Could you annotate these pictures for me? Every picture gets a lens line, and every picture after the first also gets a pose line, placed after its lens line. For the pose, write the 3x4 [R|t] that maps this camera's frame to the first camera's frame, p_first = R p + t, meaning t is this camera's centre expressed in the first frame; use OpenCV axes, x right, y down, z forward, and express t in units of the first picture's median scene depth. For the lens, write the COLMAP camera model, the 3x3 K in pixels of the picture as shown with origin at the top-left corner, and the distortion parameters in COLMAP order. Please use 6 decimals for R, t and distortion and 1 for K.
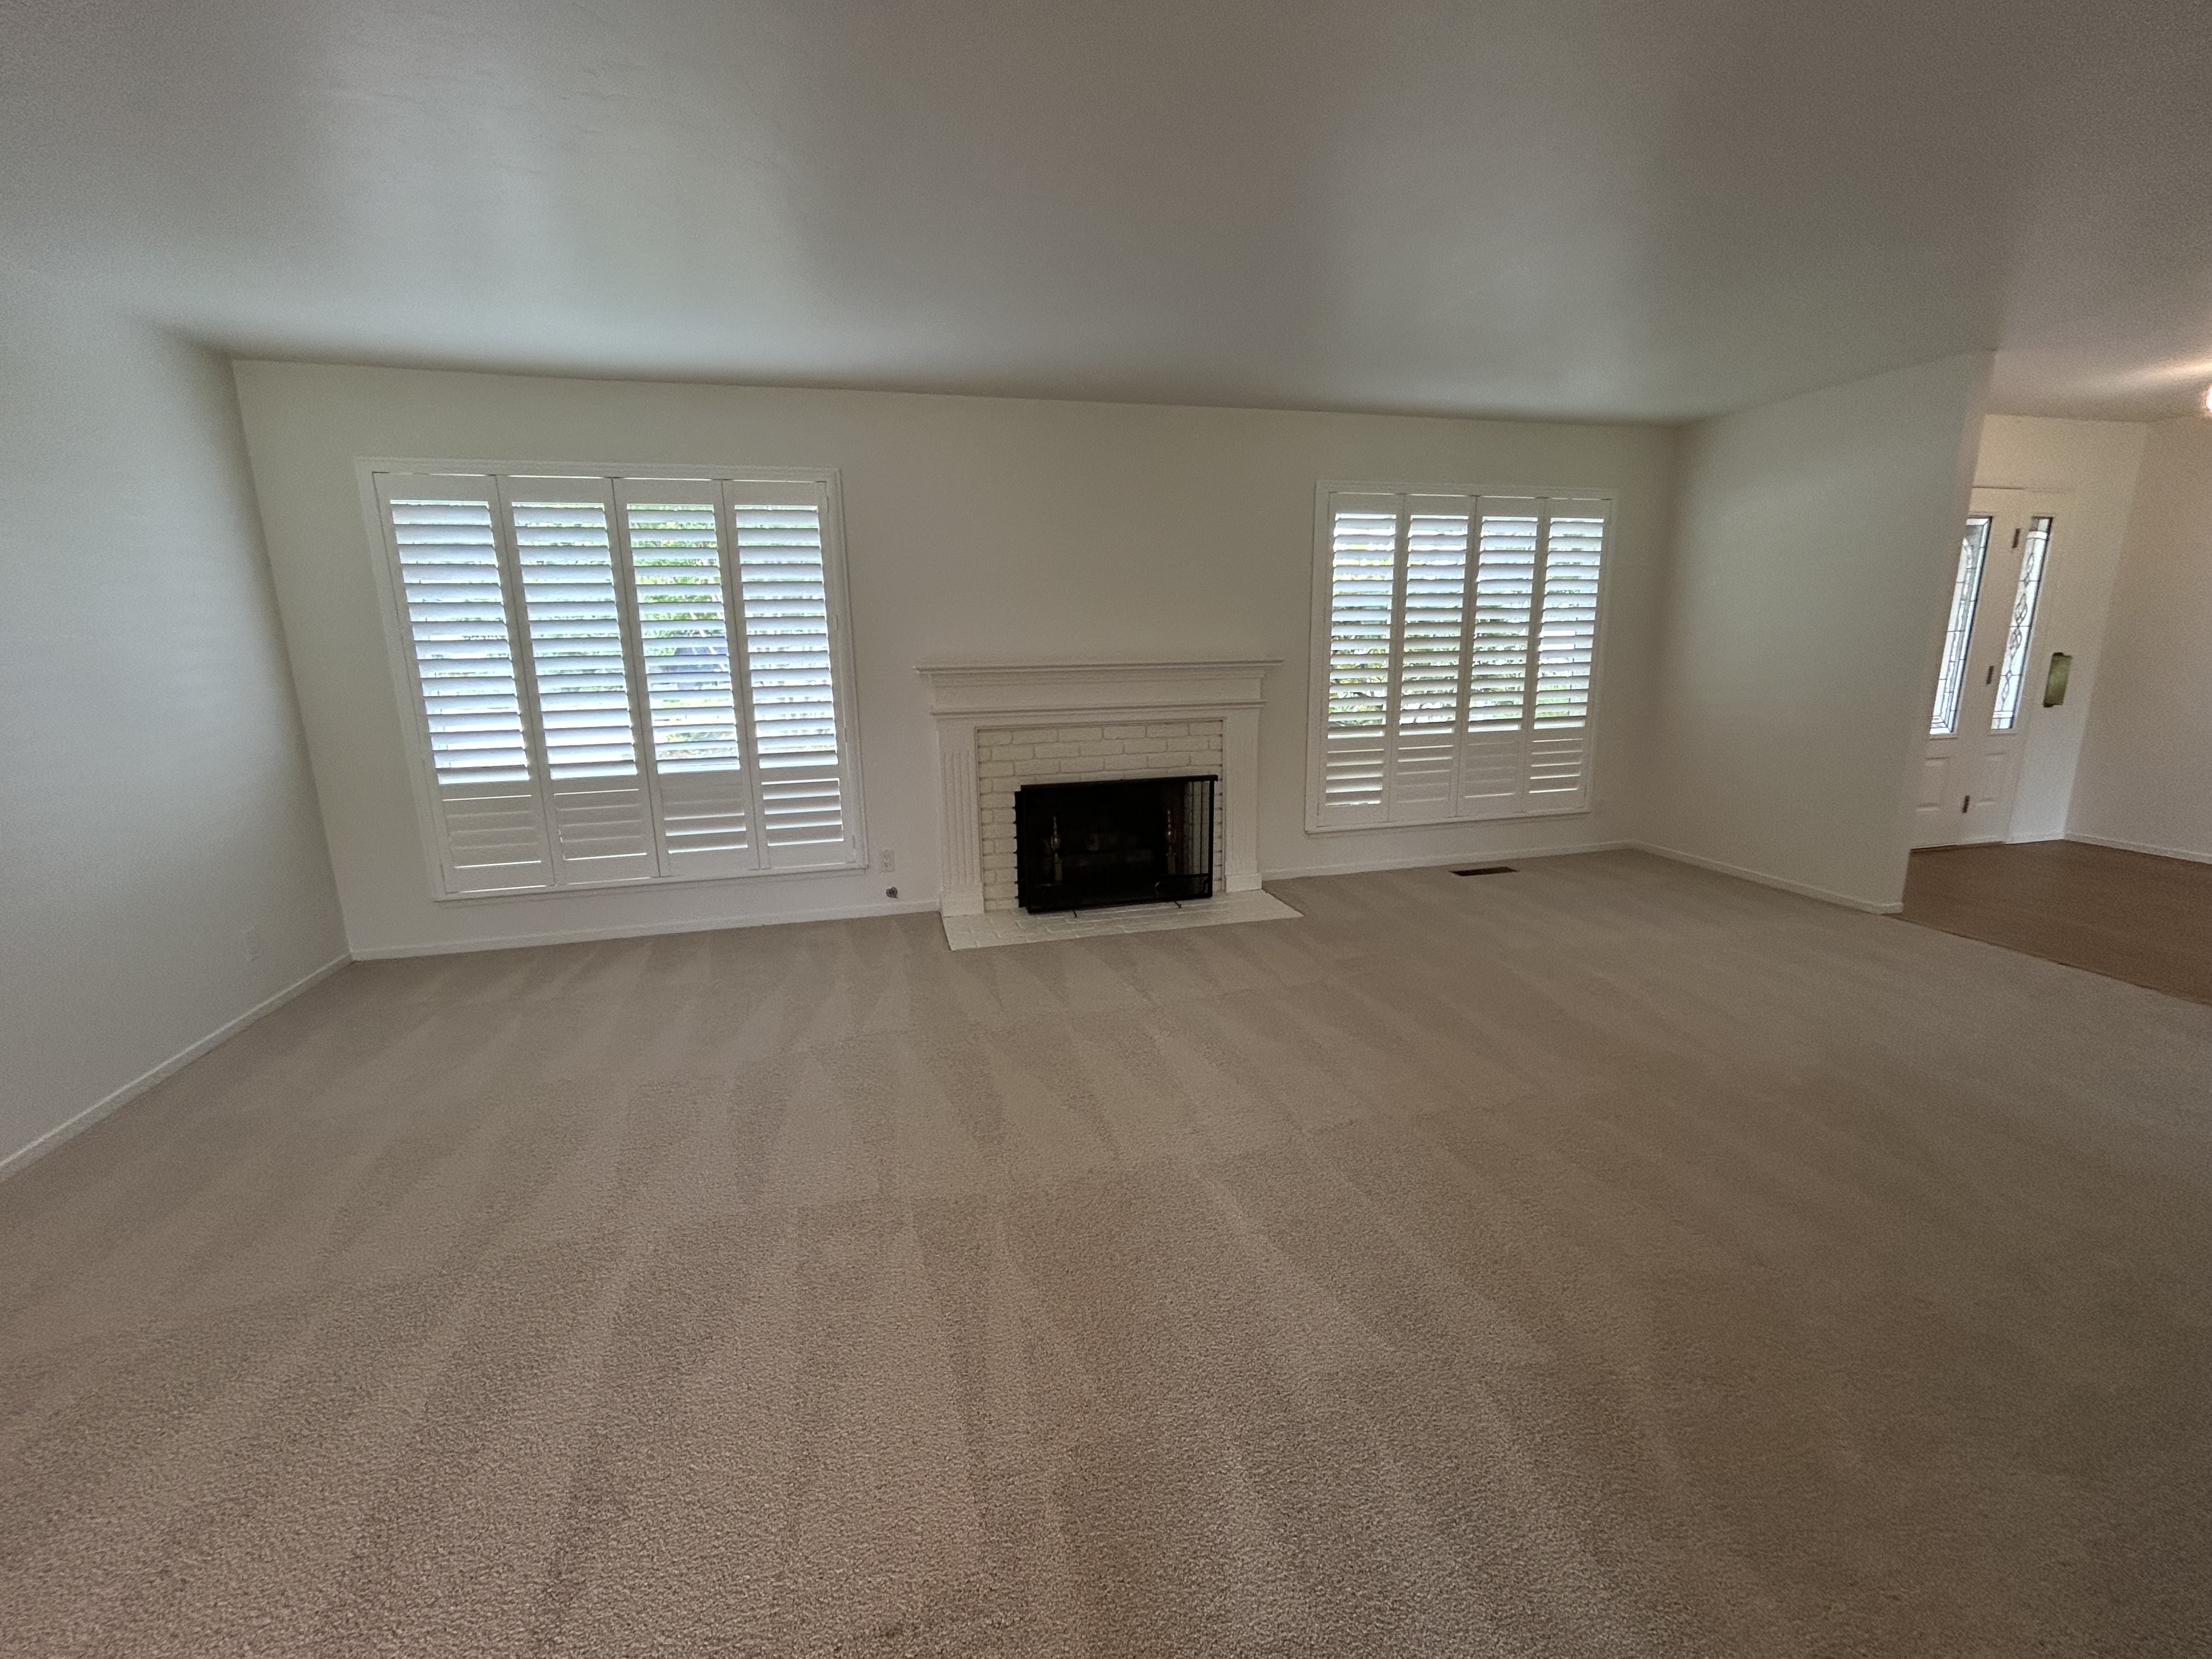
lens RADIAL K [[902.7, 0, 1109.7], [0, 902.7, 826.2], [0, 0, 1]] dist [-0.001848, -0.000250]
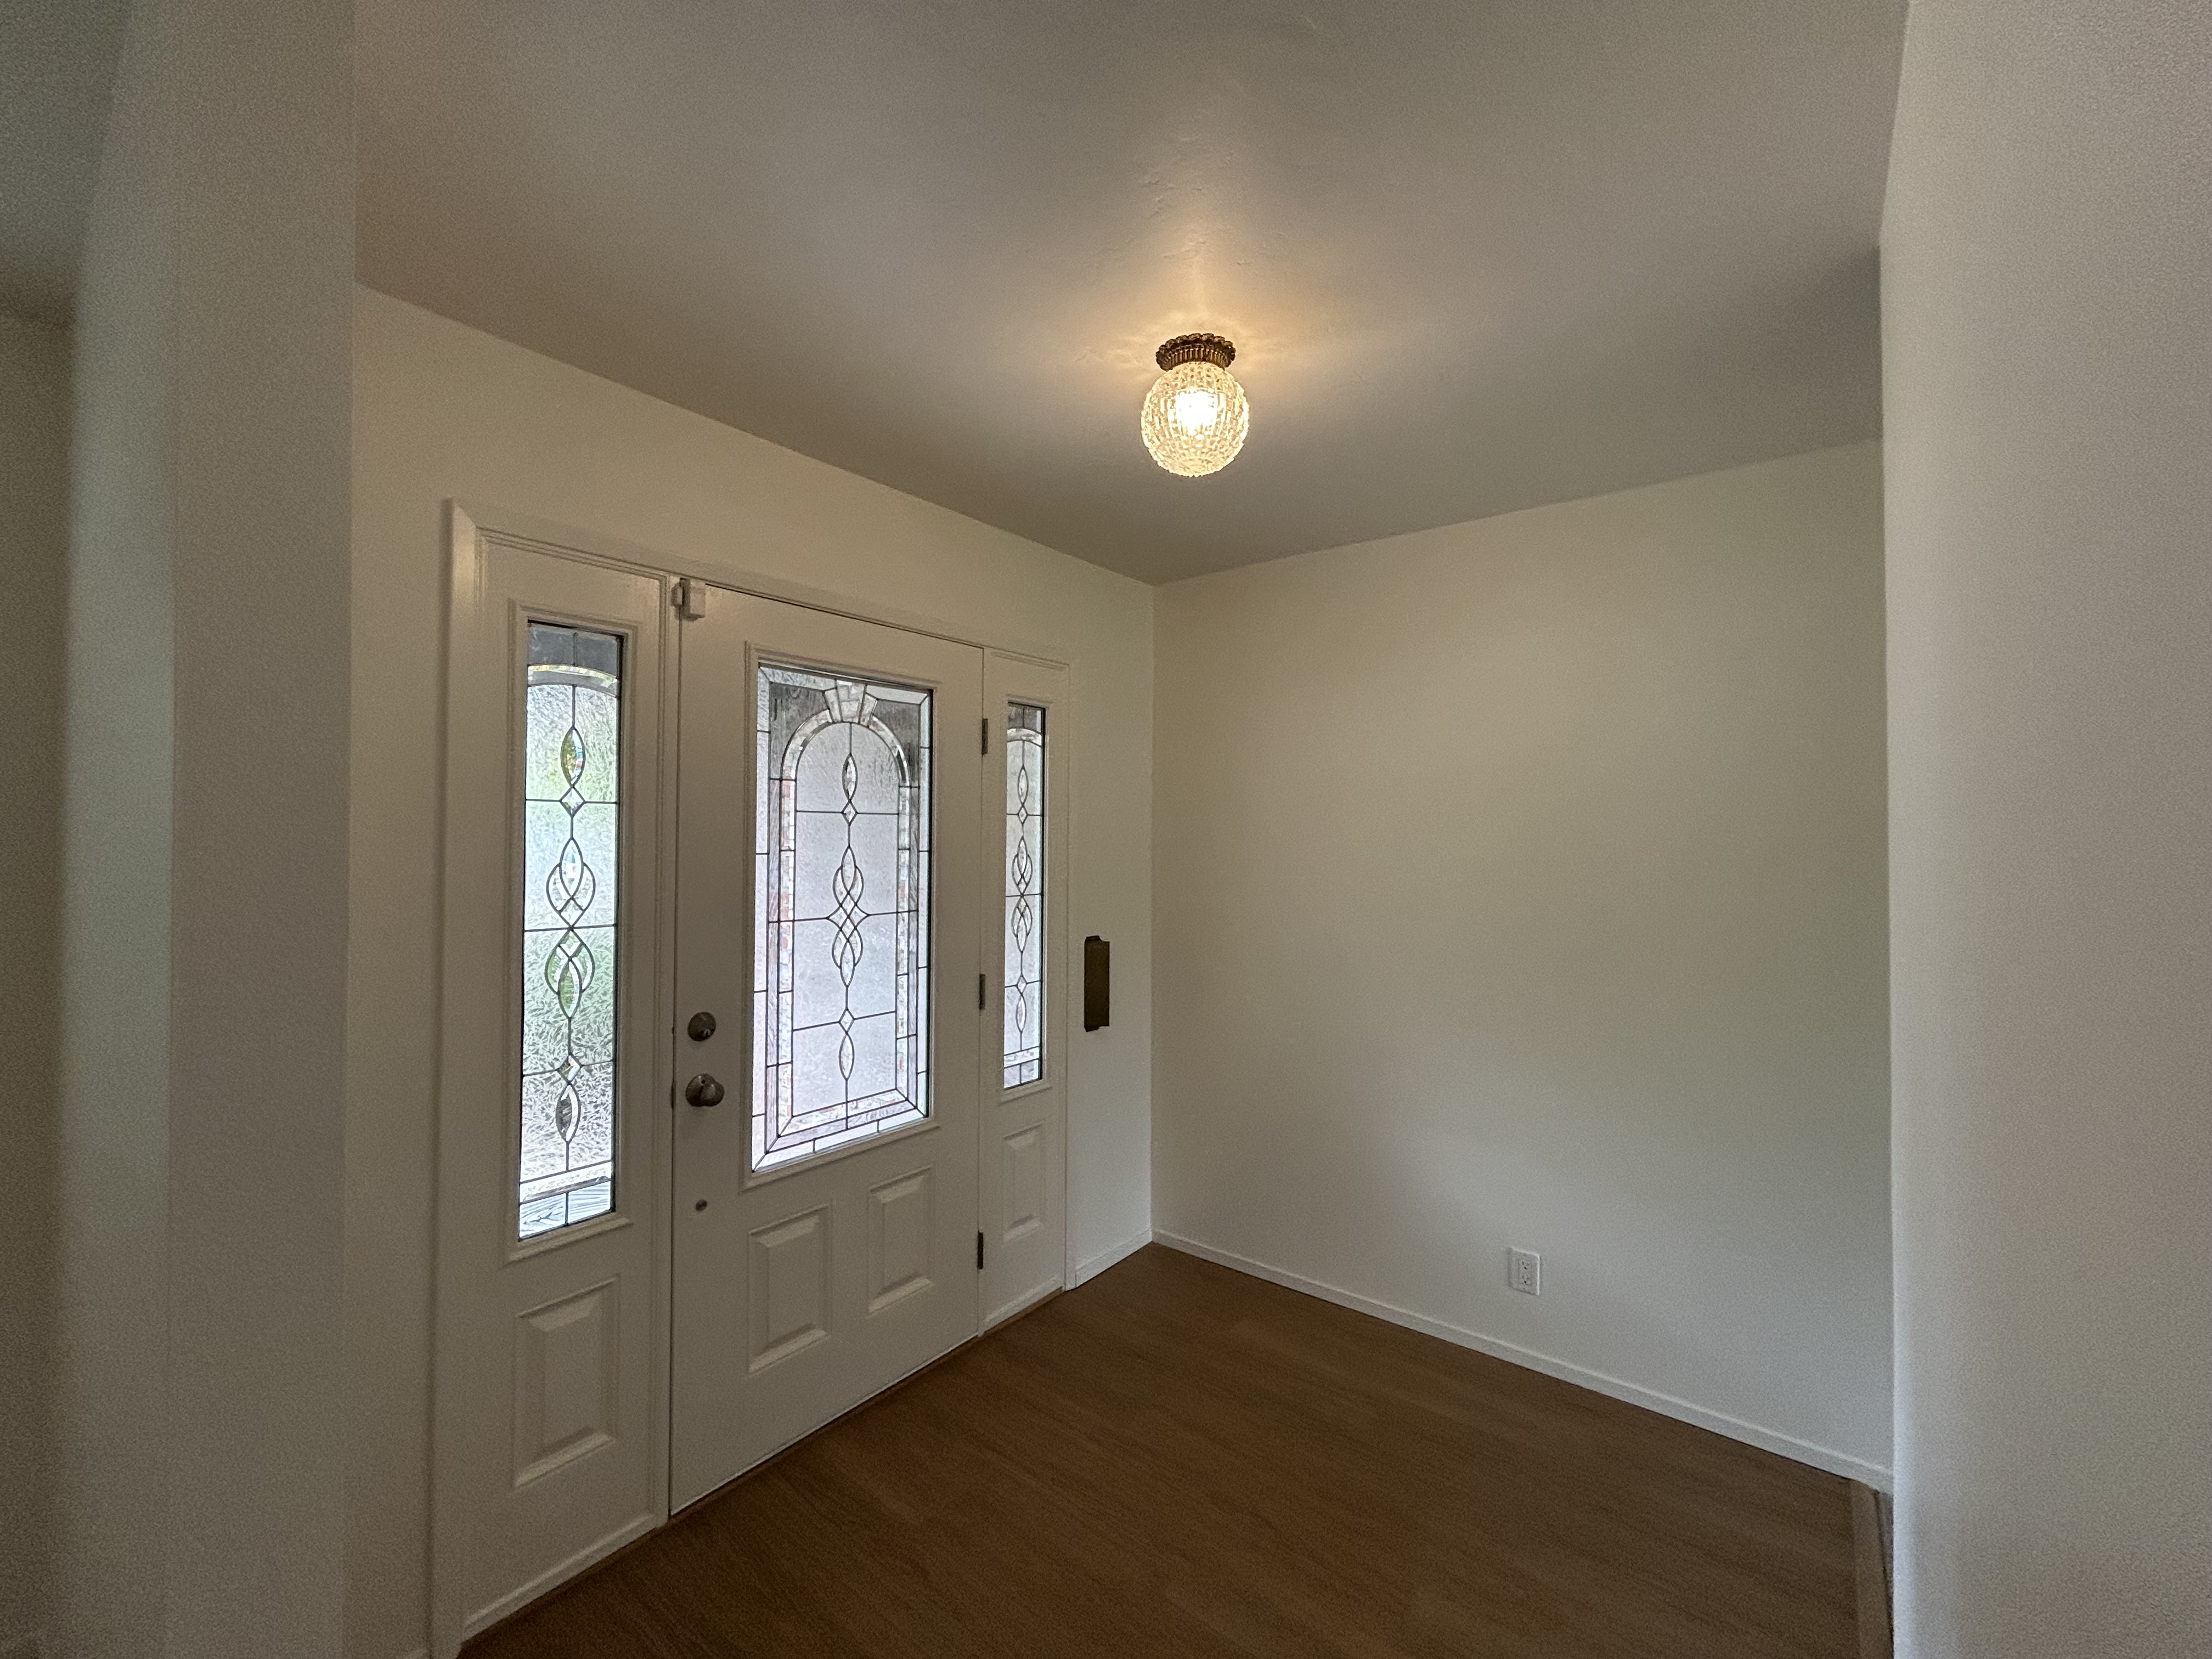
lens RADIAL K [[902.7, 0, 1100.7], [0, 902.7, 829.9], [0, 0, 1]] dist [-0.001848, -0.000250]
pose [[0.795476, 0.025220, 0.605460, 0.840298], [0.115389, 0.974549, -0.192195, -0.176048], [-0.594898, 0.222750, 0.772320, 0.634671]]
